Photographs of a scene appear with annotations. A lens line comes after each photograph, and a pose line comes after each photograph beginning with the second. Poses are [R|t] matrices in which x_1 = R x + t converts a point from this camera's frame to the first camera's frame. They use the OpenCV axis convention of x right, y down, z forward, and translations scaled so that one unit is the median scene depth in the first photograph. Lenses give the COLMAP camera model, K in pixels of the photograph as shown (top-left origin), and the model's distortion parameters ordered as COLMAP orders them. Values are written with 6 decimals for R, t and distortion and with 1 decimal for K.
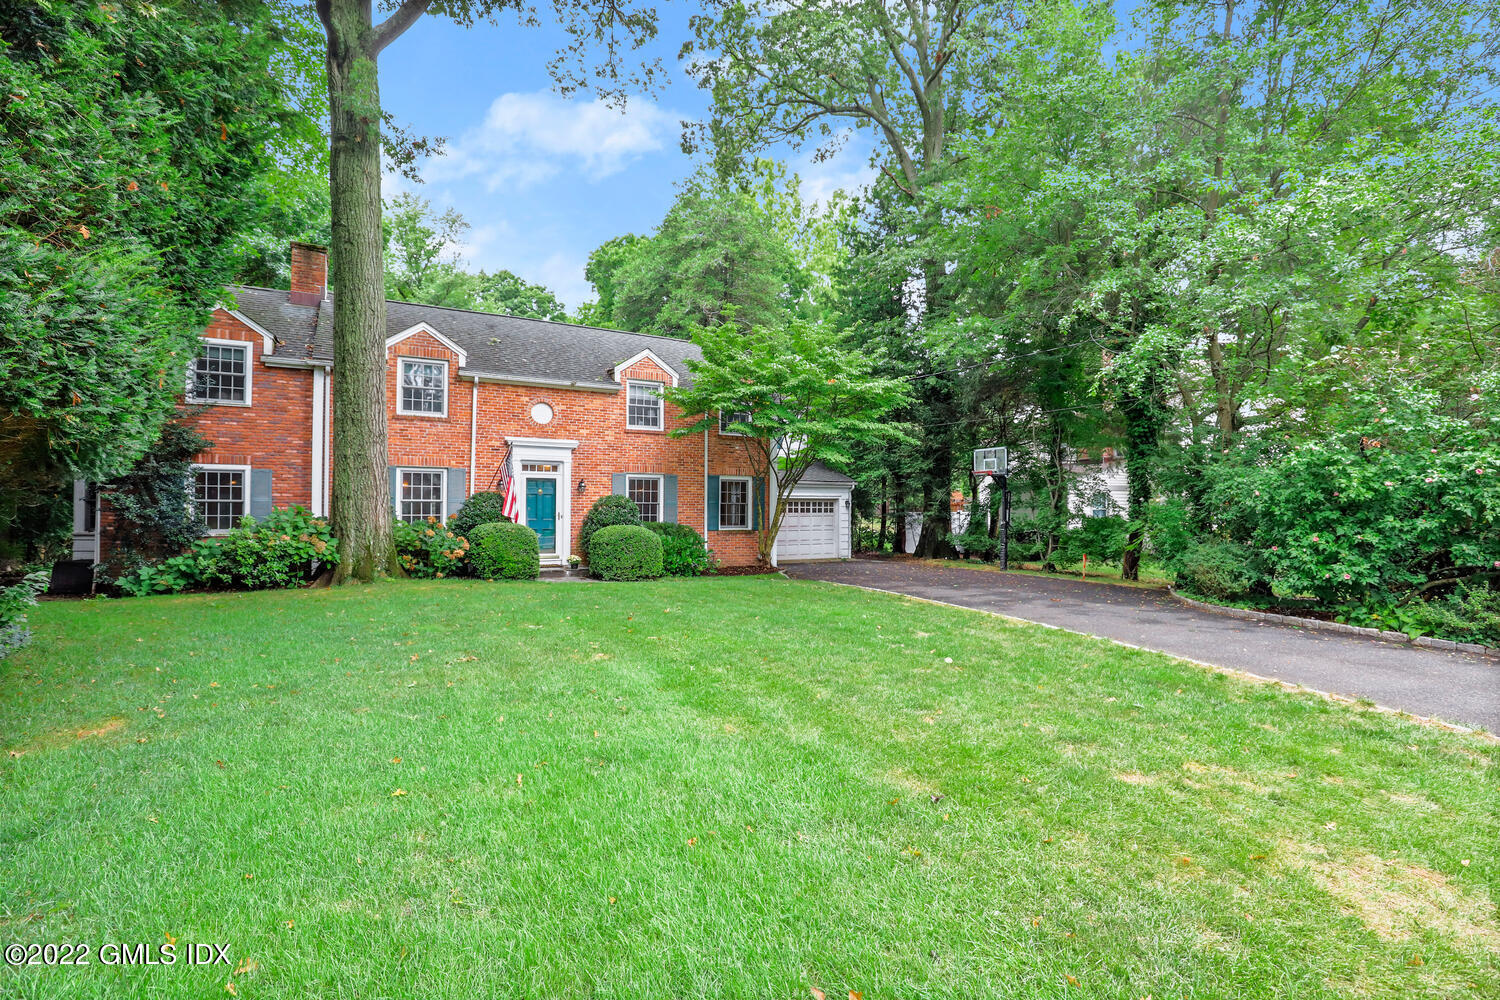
lens RADIAL K [[694.4, 0, 755.4], [0, 694.4, 495.3], [0, 0, 1]] dist [-0.032403, 0.004241]
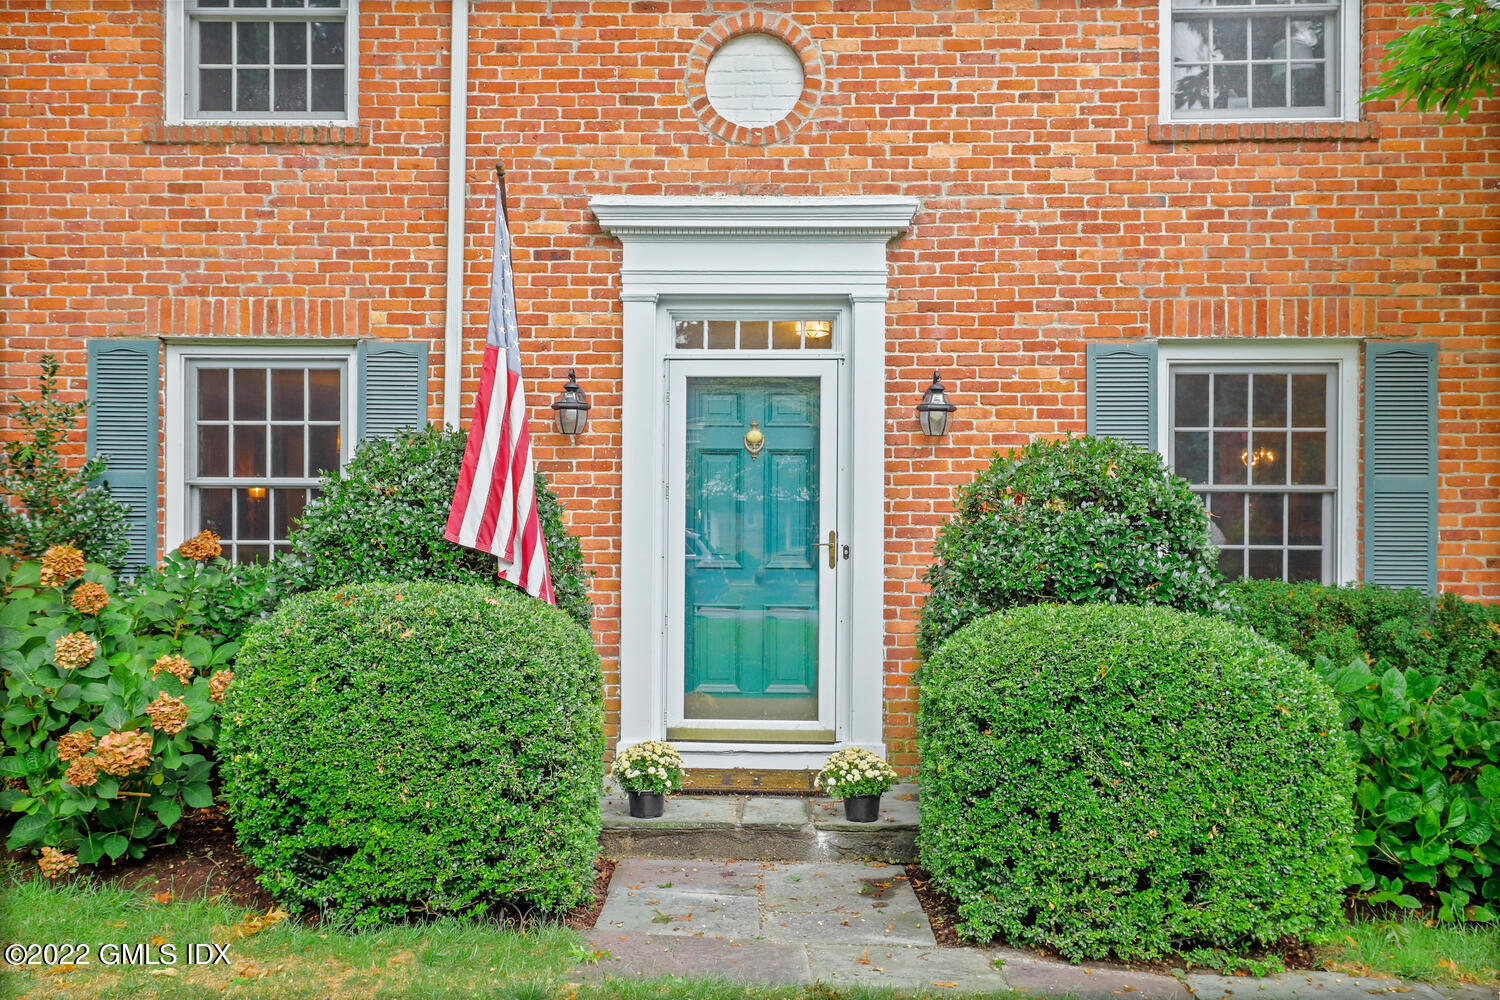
lens RADIAL K [[1377.8, 0, 748.6], [0, 1377.8, 515.2], [0, 0, 1]] dist [0.033555, 0.000000]
pose [[0.852537, -0.006002, -0.522632, -0.082531], [0.008068, 0.999966, 0.001677, 0.018808], [0.522604, -0.005647, 0.852557, 0.636422]]
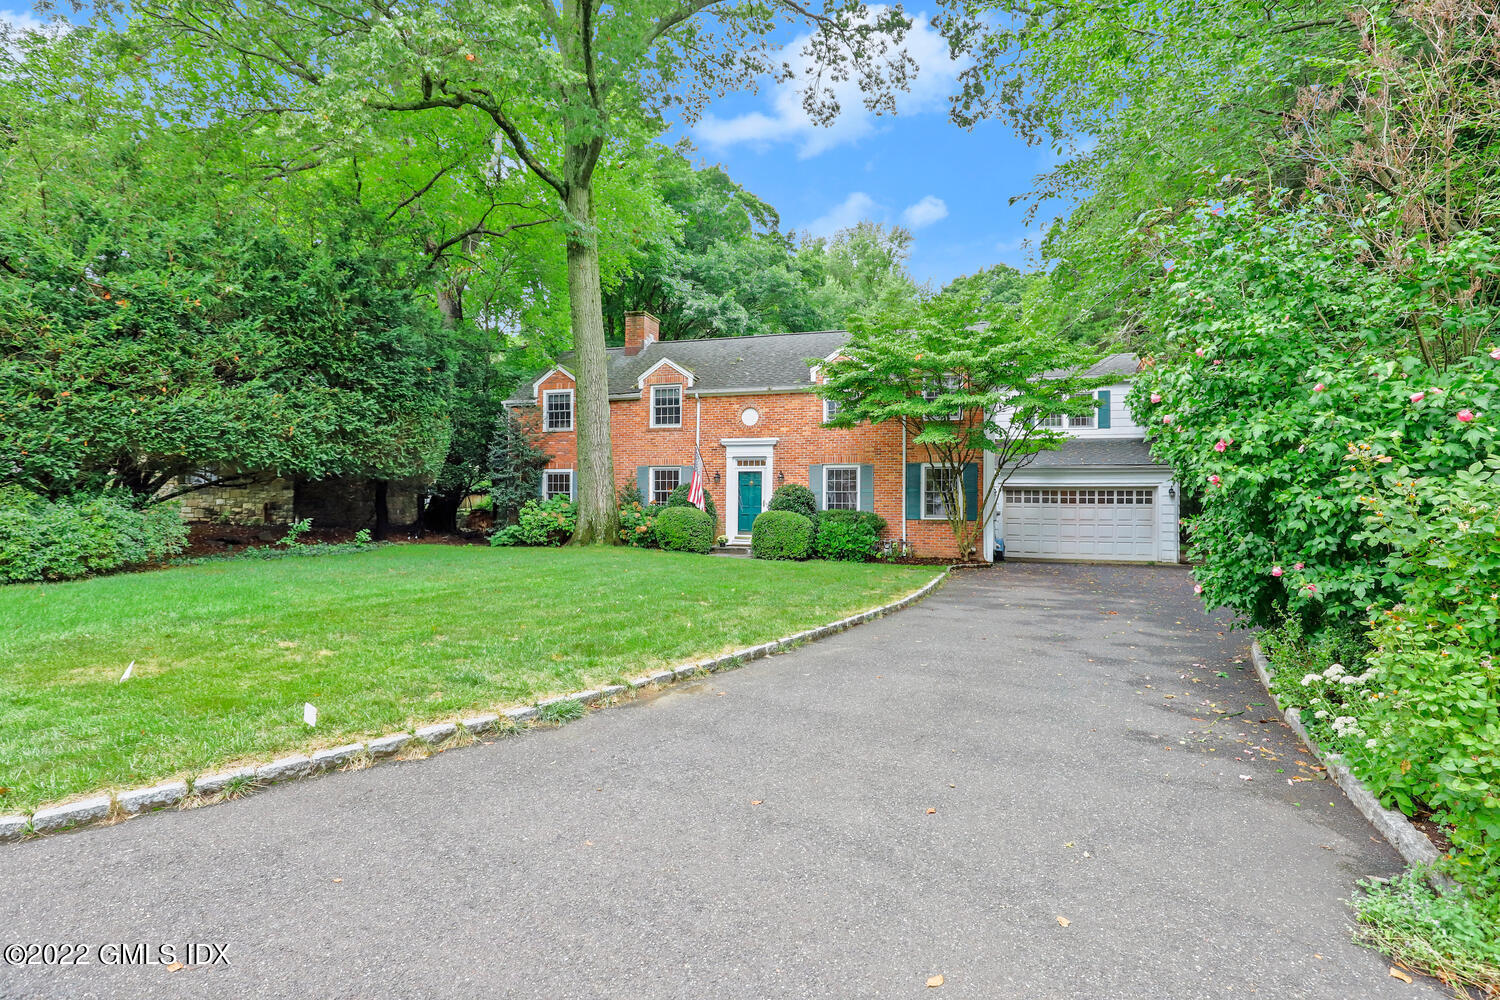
lens RADIAL K [[694.4, 0, 745.1], [0, 694.4, 499.7], [0, 0, 1]] dist [-0.032403, 0.004241]
pose [[0.679951, -0.001511, -0.733256, 0.572698], [0.009124, 0.999938, 0.006400, 0.016482], [0.733201, -0.011041, 0.679923, 0.184302]]
